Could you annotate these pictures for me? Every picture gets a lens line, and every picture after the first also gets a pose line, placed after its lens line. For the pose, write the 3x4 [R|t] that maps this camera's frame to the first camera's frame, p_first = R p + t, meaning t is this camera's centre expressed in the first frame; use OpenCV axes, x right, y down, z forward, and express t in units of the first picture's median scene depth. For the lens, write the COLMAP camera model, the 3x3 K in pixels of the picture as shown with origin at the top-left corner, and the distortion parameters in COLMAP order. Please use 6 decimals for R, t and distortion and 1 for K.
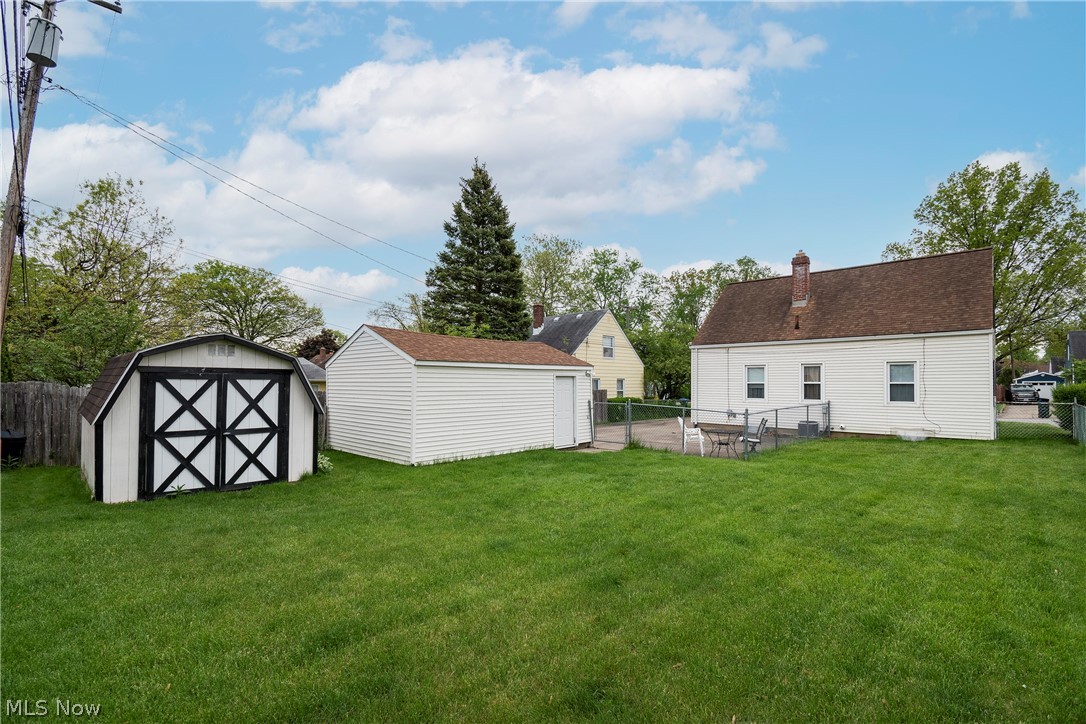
lens RADIAL K [[469.2, 0, 543.0], [0, 469.2, 362.0], [0, 0, 1]] dist [-0.022347, -0.000389]
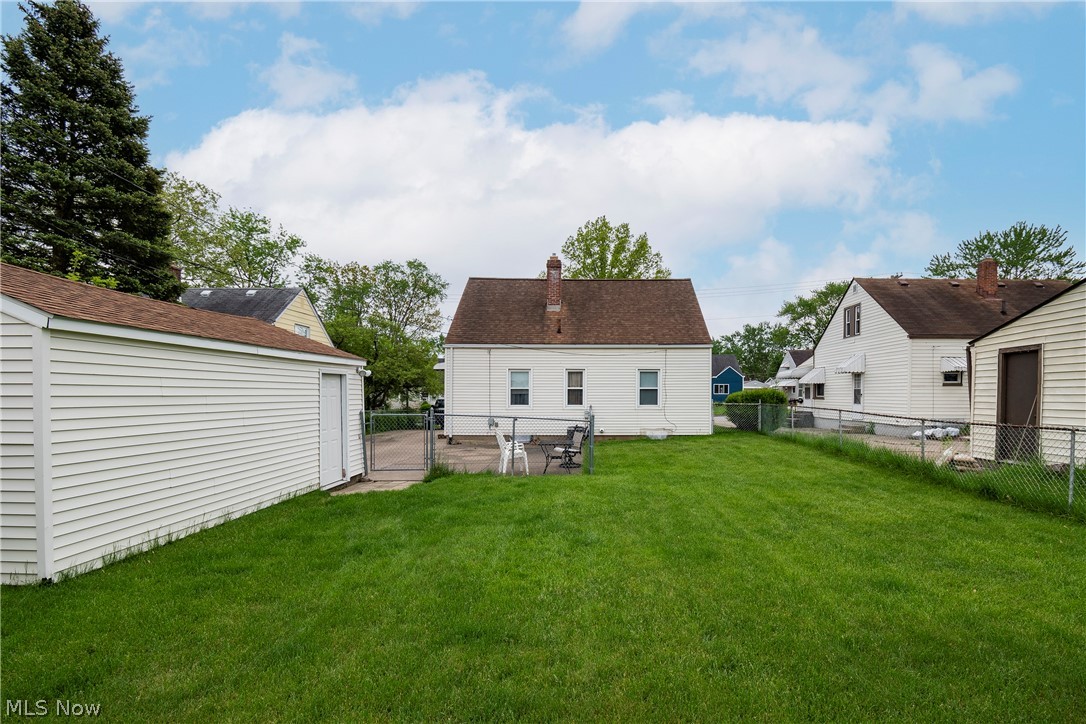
lens RADIAL K [[482.4, 0, 545.6], [0, 482.4, 392.5], [0, 0, 1]] dist [0.002214, -0.014985]
pose [[0.704407, 0.001136, 0.709796, -0.196918], [-0.027651, 0.999284, 0.025842, 0.028741], [-0.709258, -0.037830, 0.703933, 0.318028]]
